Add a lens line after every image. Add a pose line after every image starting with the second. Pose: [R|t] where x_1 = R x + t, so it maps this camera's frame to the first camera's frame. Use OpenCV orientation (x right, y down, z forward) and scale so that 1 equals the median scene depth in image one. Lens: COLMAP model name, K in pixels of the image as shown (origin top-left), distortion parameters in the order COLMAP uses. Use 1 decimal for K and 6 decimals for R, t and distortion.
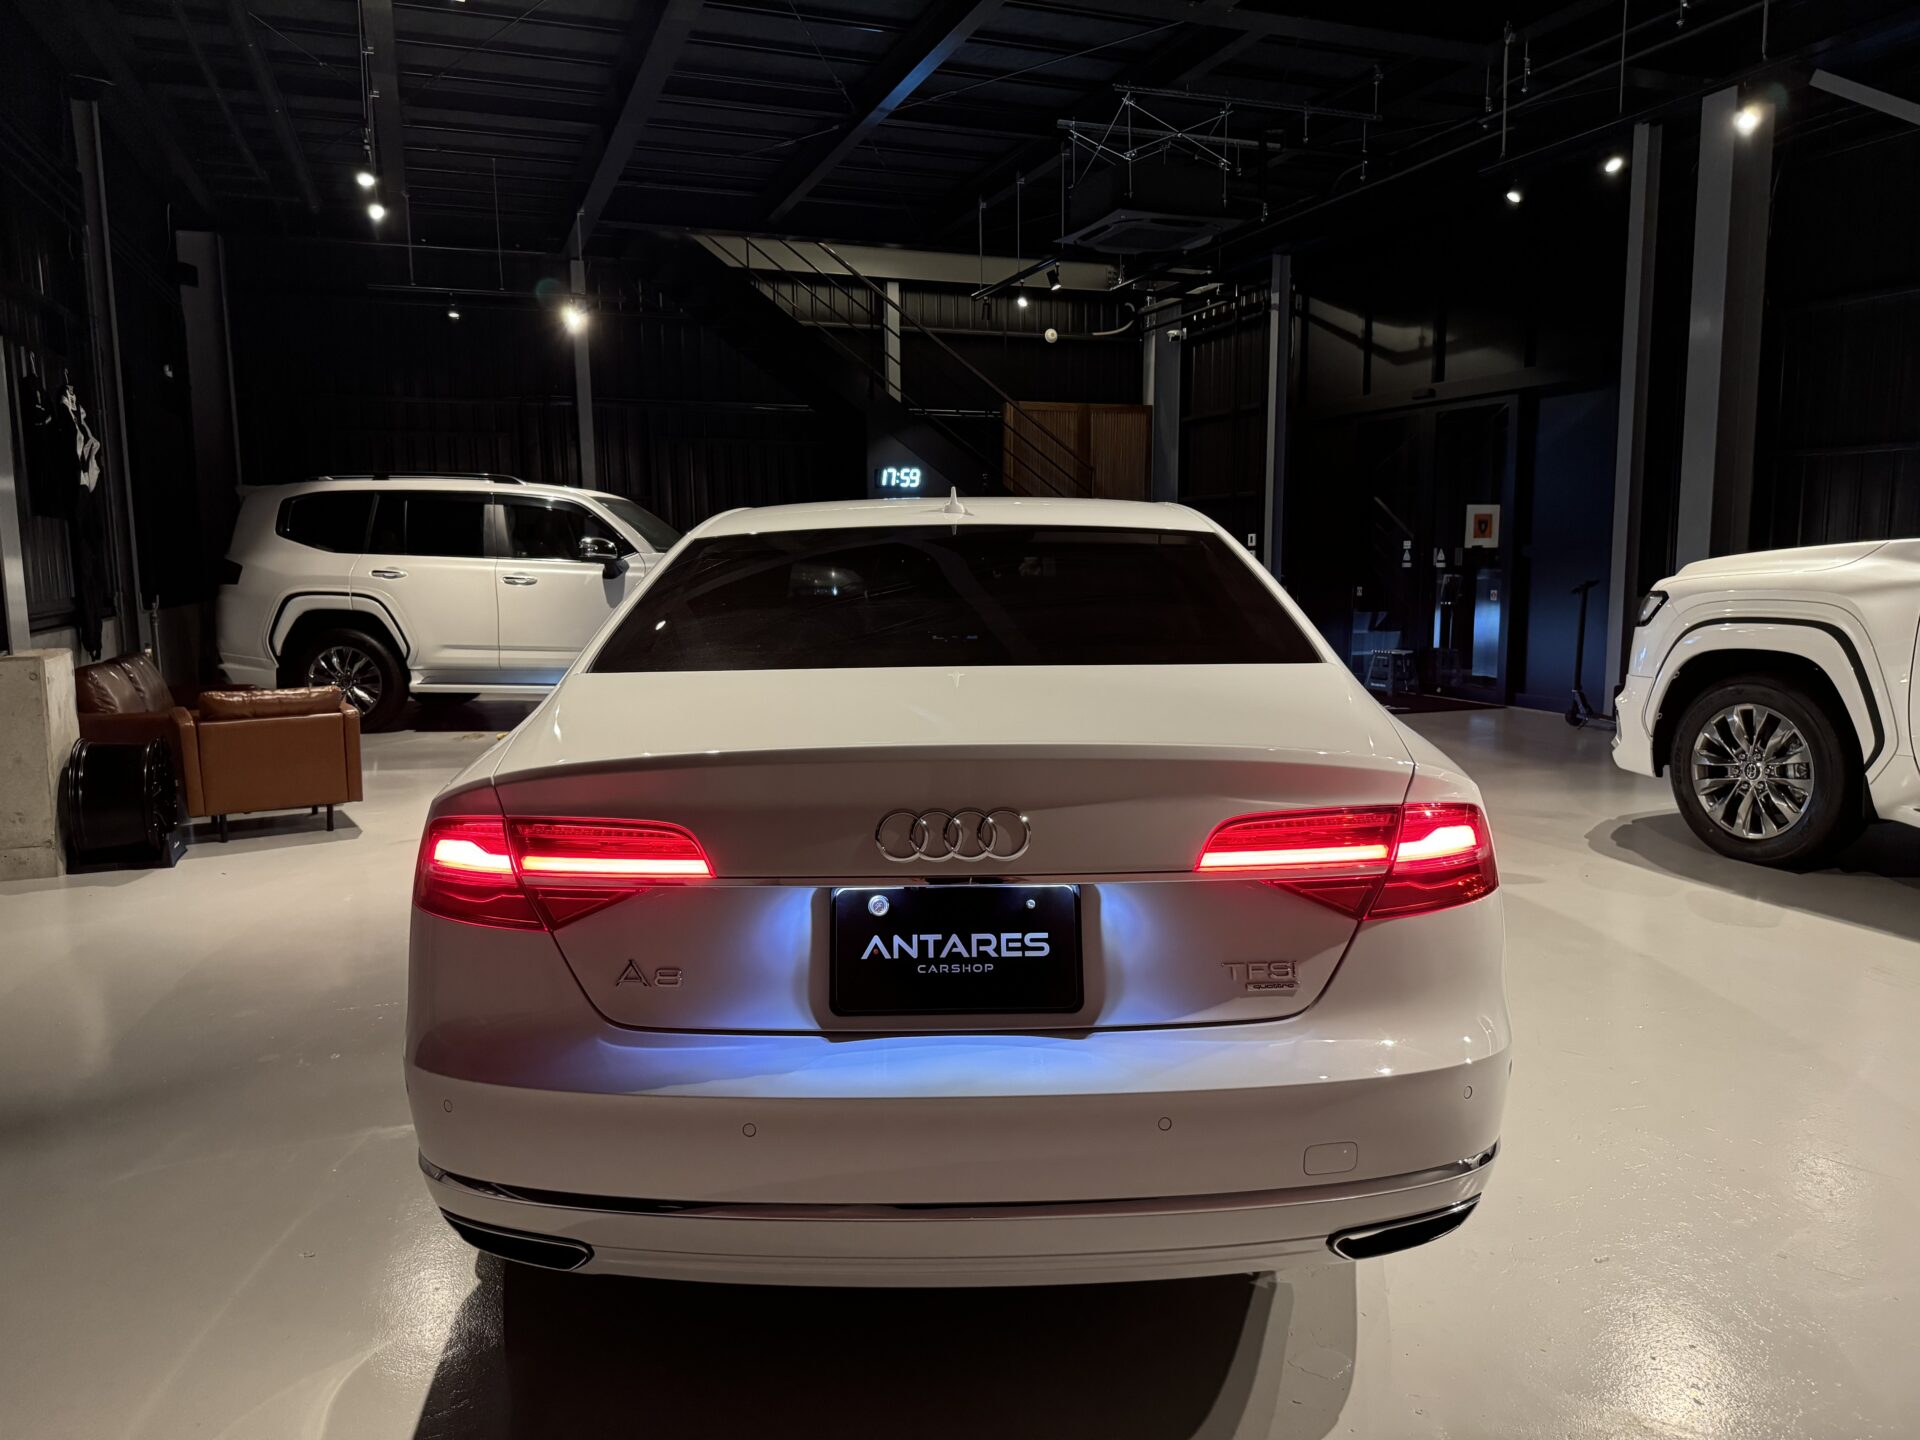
lens RADIAL K [[1353.2, 0, 960.0], [0, 1353.2, 720.0], [0, 0, 1]] dist [0.101430, -0.166866]
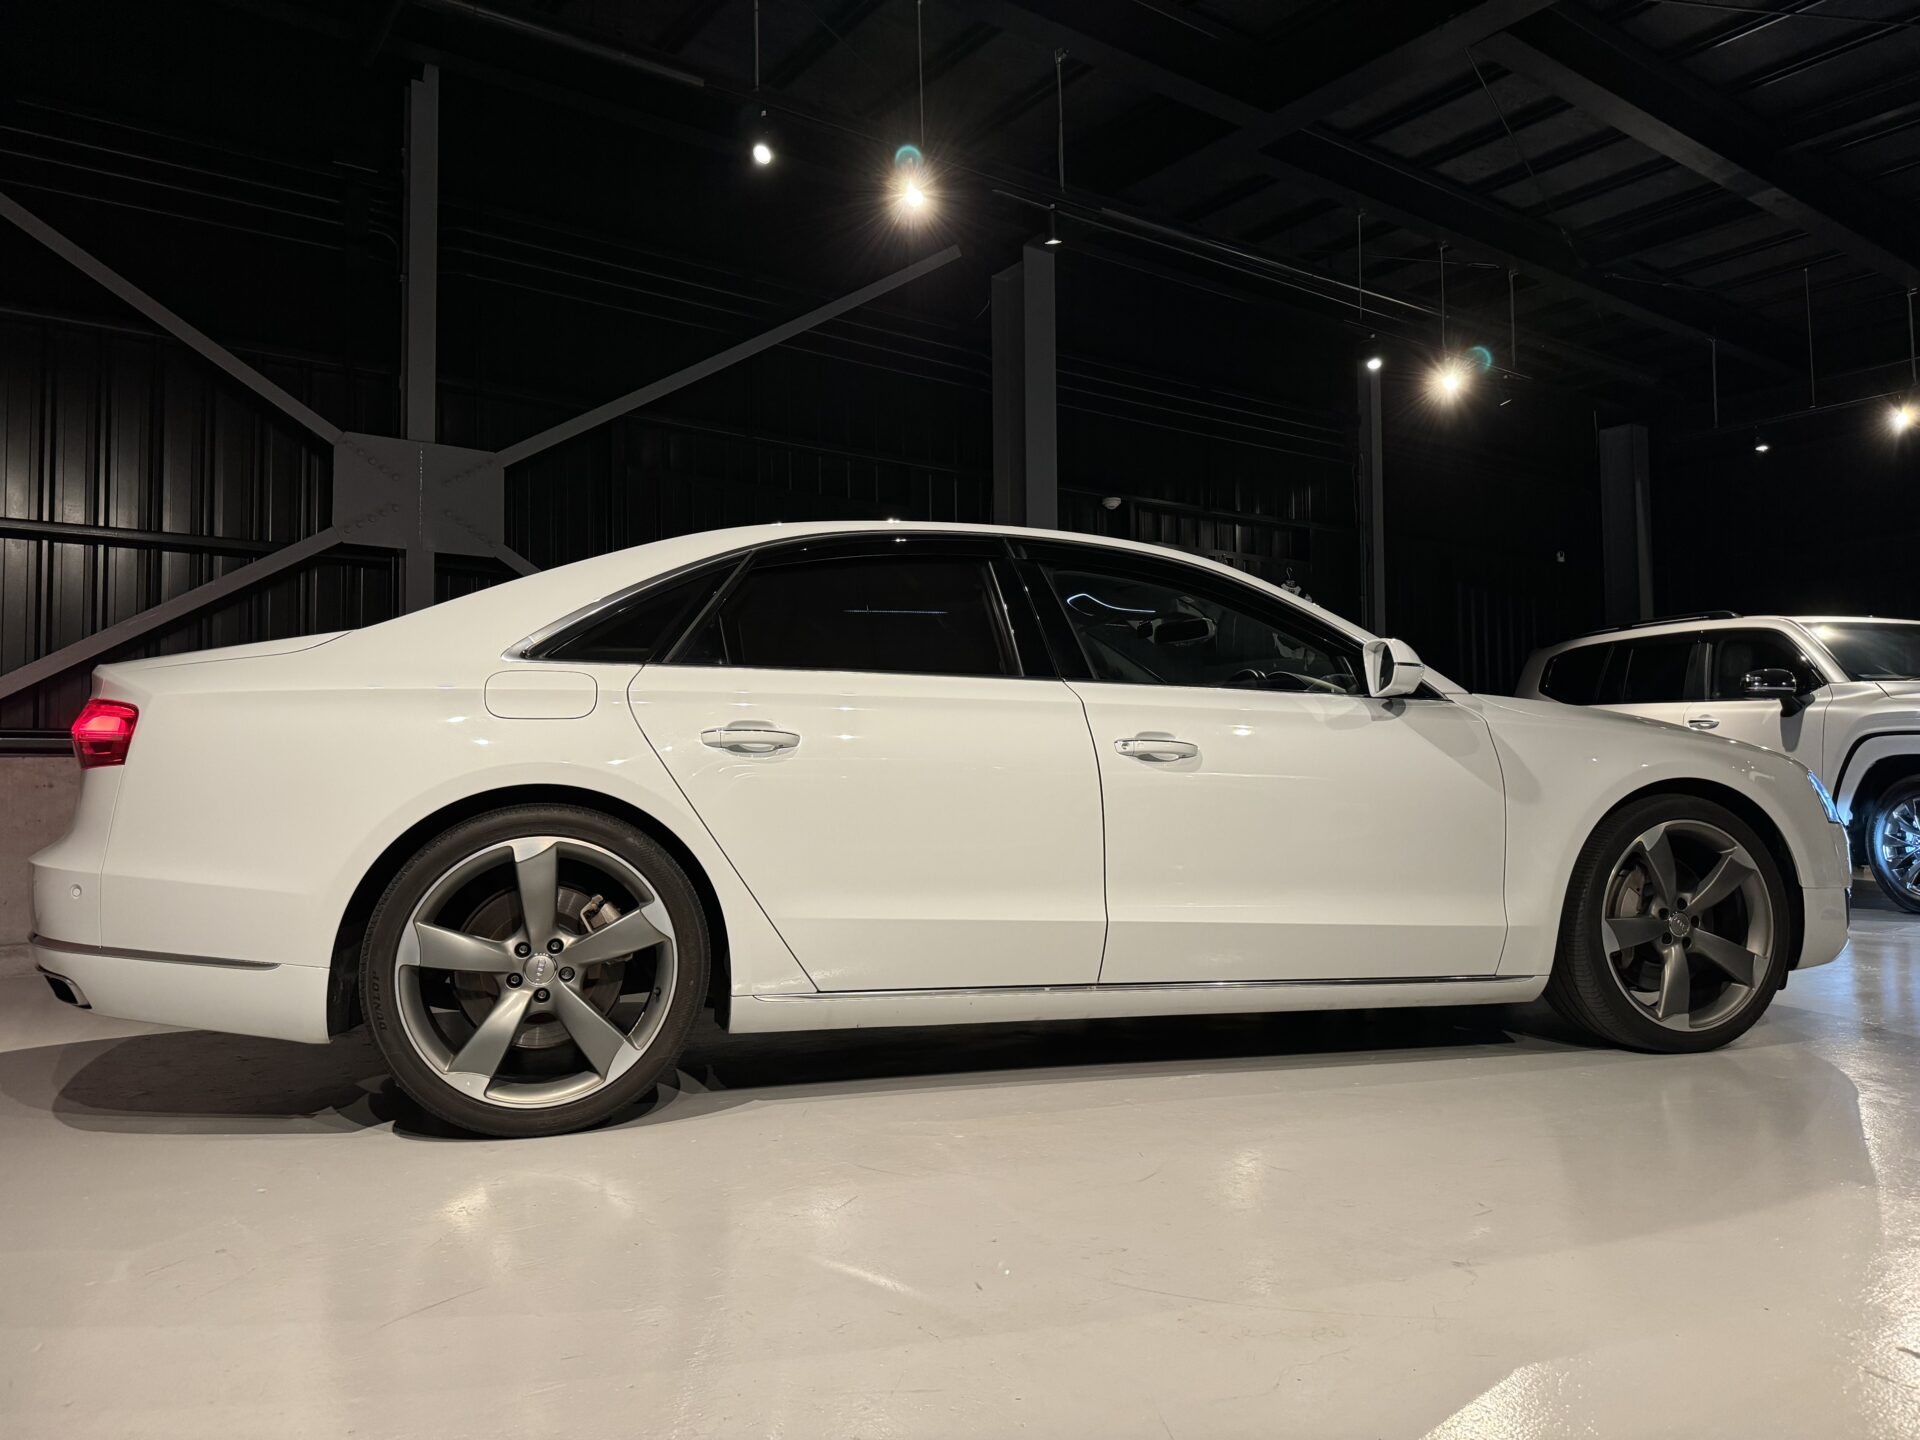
lens RADIAL K [[1331.6, 0, 960.0], [0, 1331.6, 720.0], [0, 0, 1]] dist [0.096182, -0.159024]
pose [[0.247095, -0.049641, -0.967719, 2.104352], [-0.111734, 0.990566, -0.079343, 0.100394], [0.962528, 0.127733, 0.239217, 1.647759]]
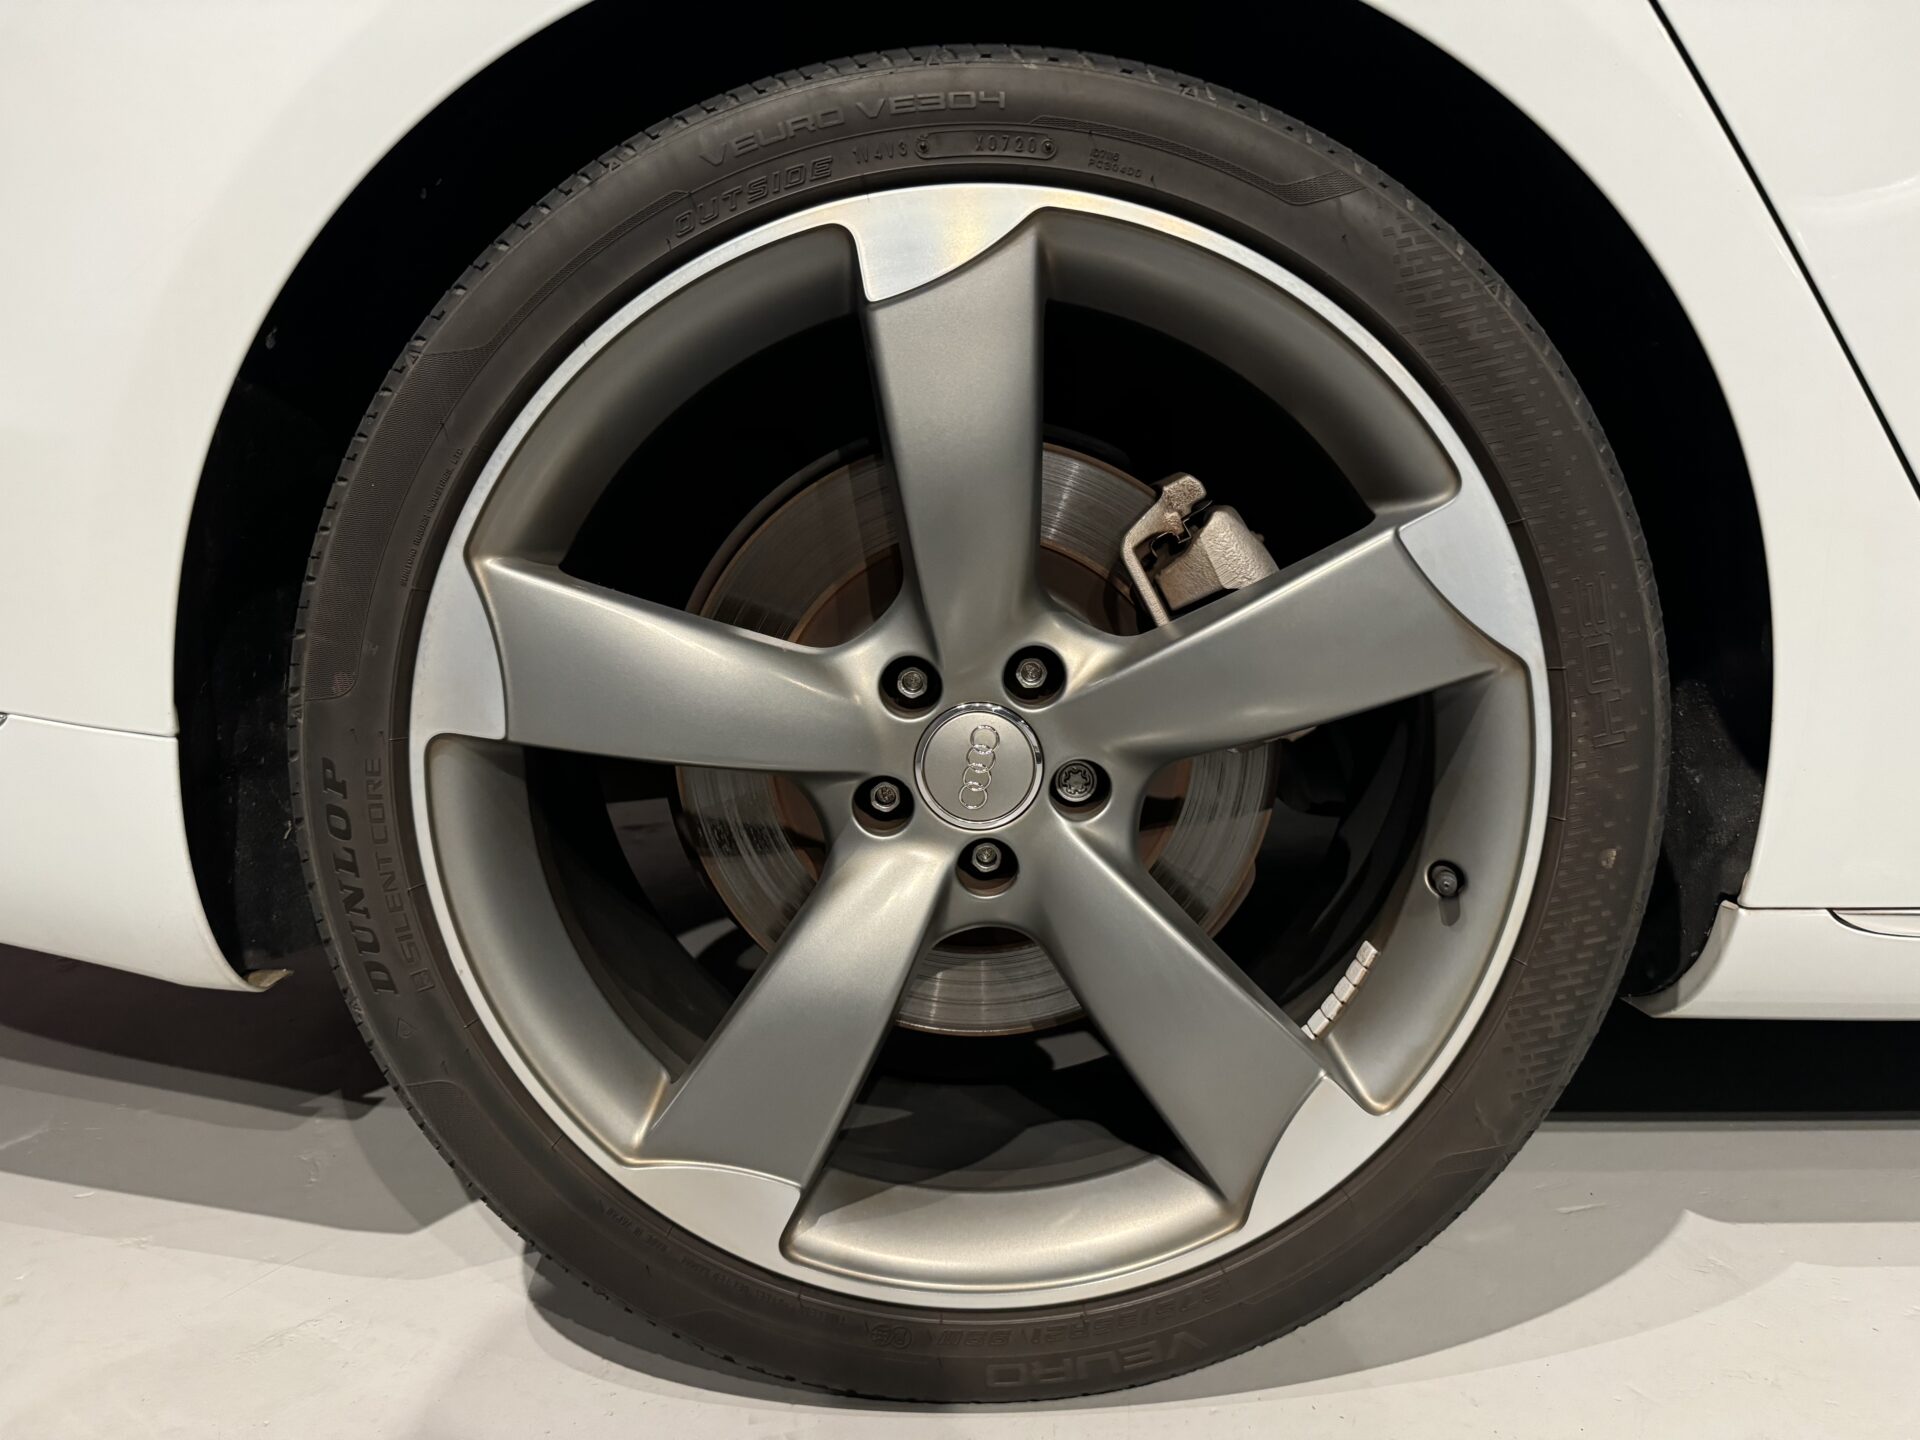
lens RADIAL K [[1353.2, 0, 960.0], [0, 1353.2, 720.0], [0, 0, 1]] dist [0.101430, -0.166866]
pose [[-0.037777, 0.182869, -0.982411, 0.847993], [-0.110594, 0.976308, 0.185986, 0.232015], [0.993147, 0.115675, -0.016658, 1.589204]]
